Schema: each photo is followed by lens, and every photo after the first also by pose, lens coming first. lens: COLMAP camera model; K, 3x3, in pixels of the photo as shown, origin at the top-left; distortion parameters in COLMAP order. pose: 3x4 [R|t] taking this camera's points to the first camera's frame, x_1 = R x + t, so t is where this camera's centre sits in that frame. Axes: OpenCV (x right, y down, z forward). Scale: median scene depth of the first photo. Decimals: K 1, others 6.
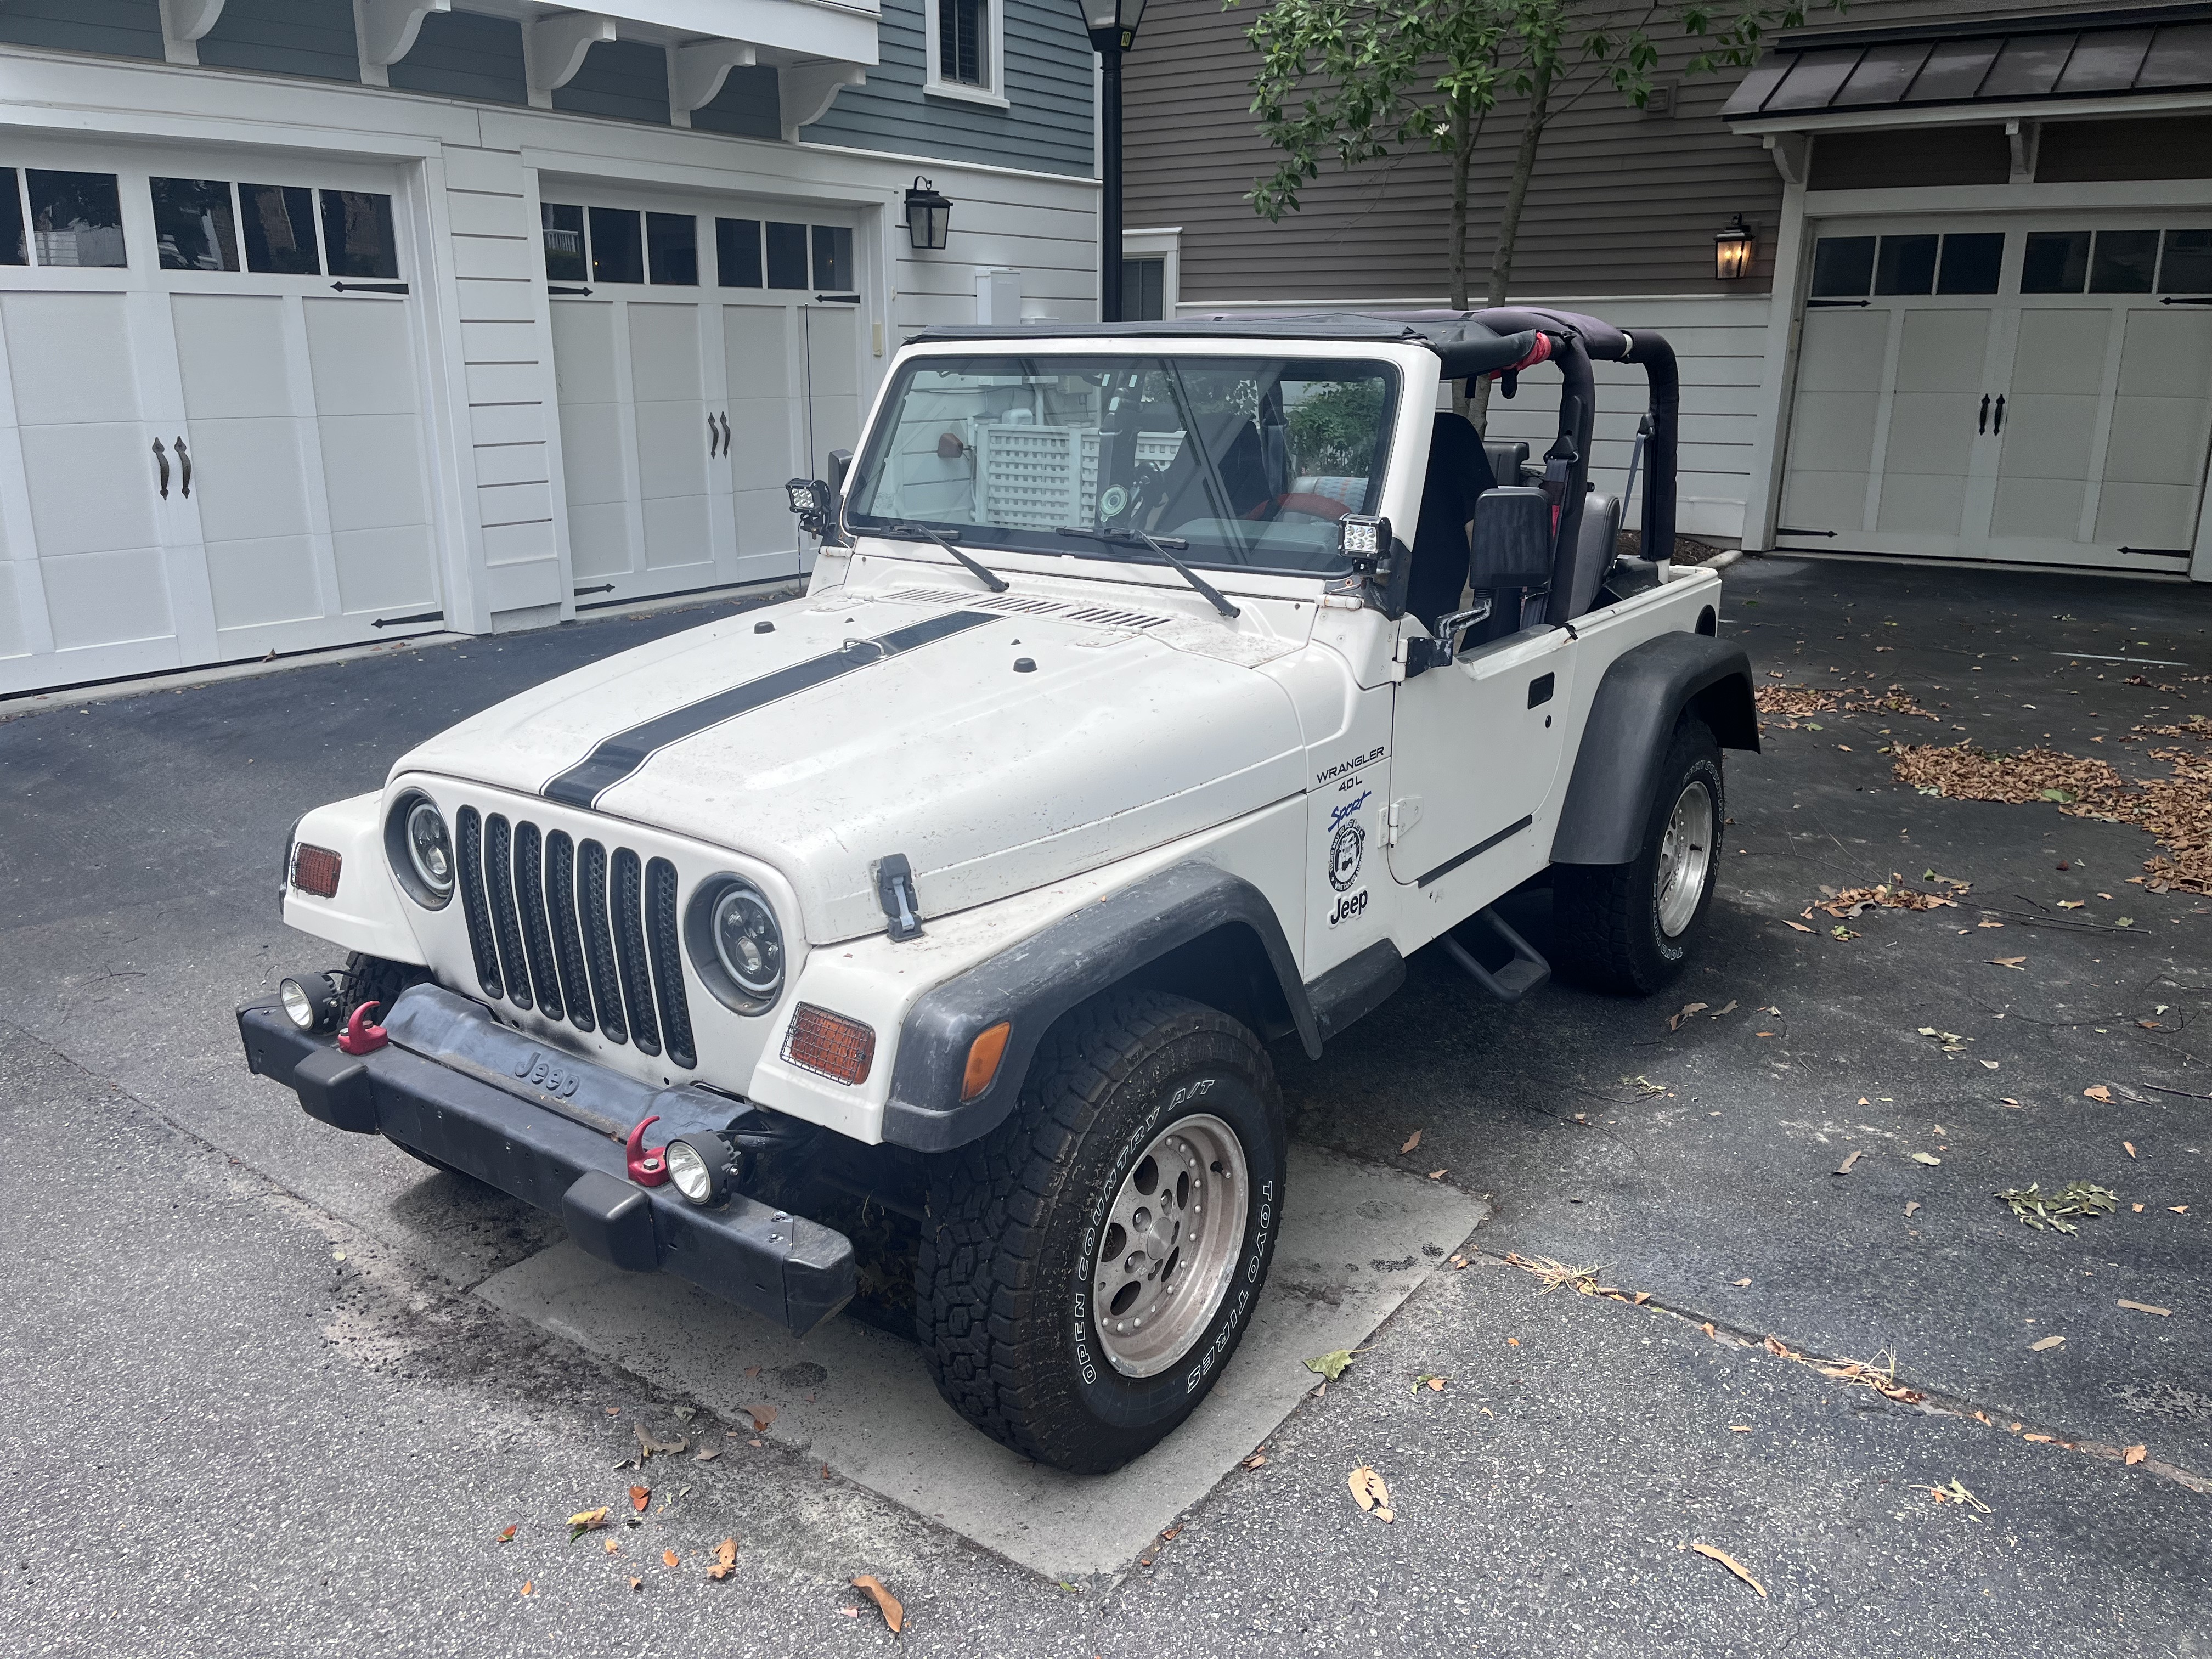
lens RADIAL K [[1678.9, 0, 1105.4], [0, 1678.9, 820.2], [0, 0, 1]] dist [0.061730, -0.088840]
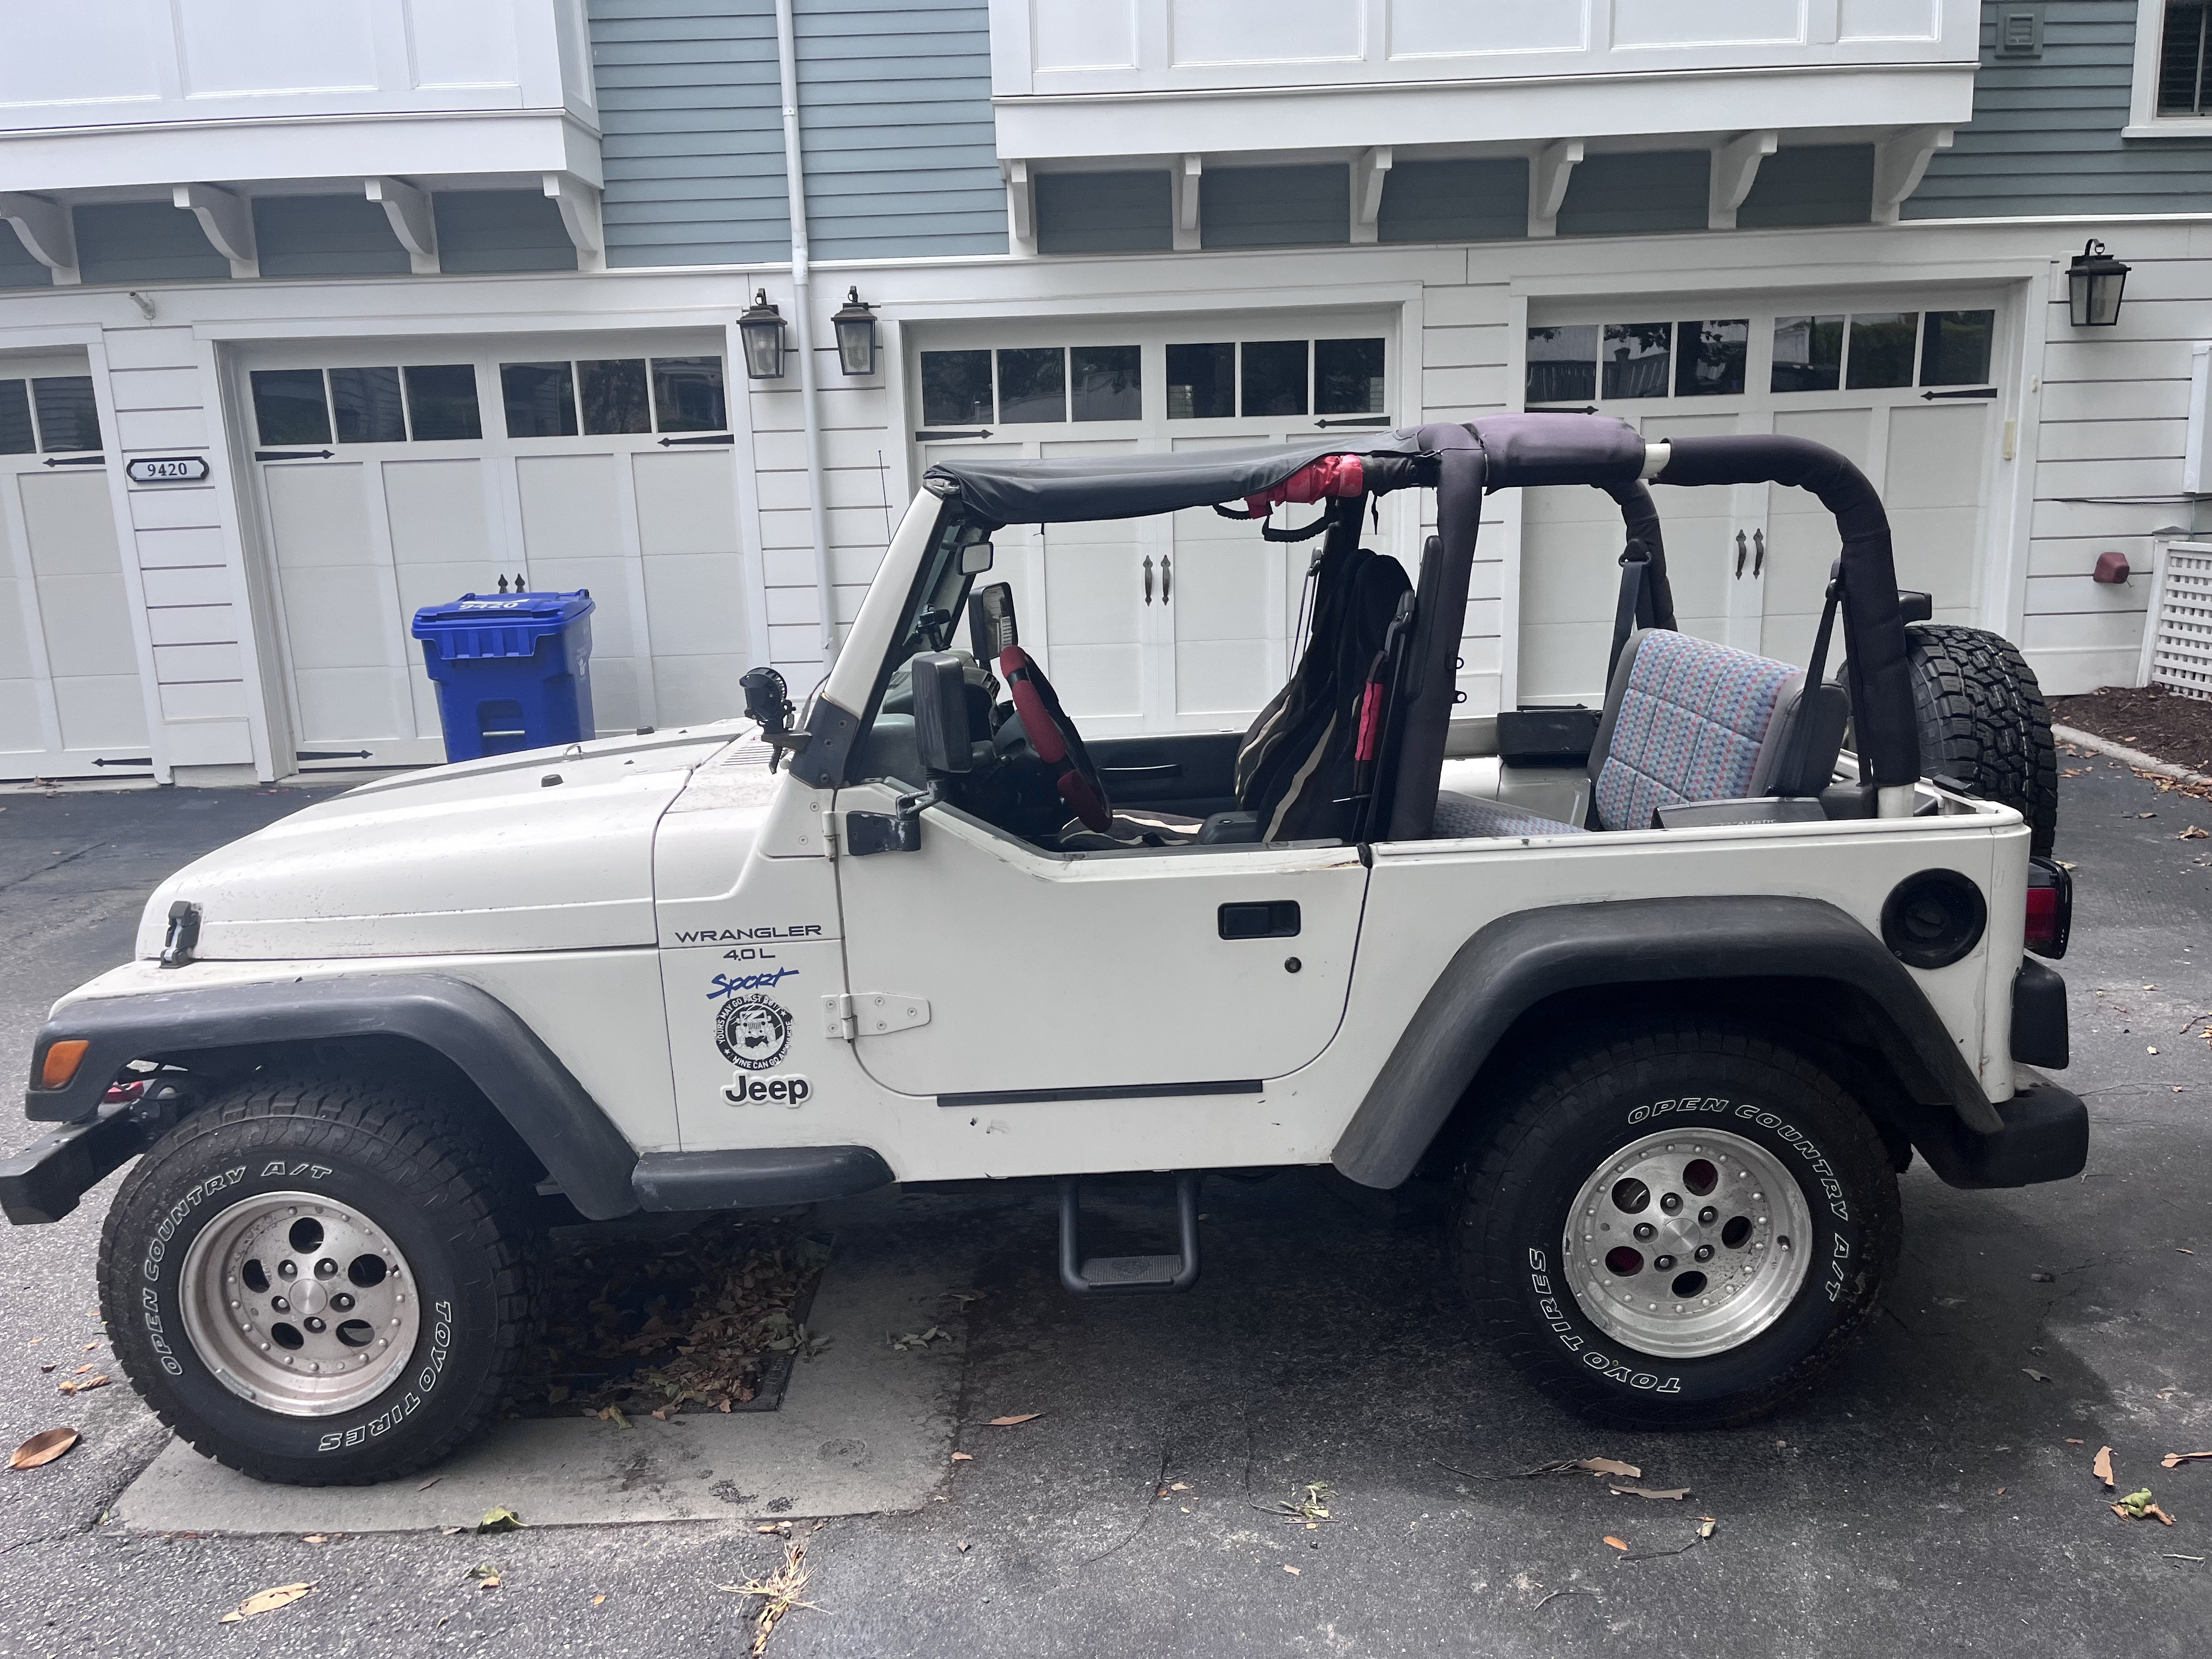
lens RADIAL K [[1678.9, 0, 1090.1], [0, 1678.9, 840.4], [0, 0, 1]] dist [0.061730, -0.088840]
pose [[0.585510, 0.148496, -0.796948, 0.405882], [-0.186798, 0.981339, 0.045615, -0.066272], [0.788850, 0.122161, 0.602323, 0.240941]]
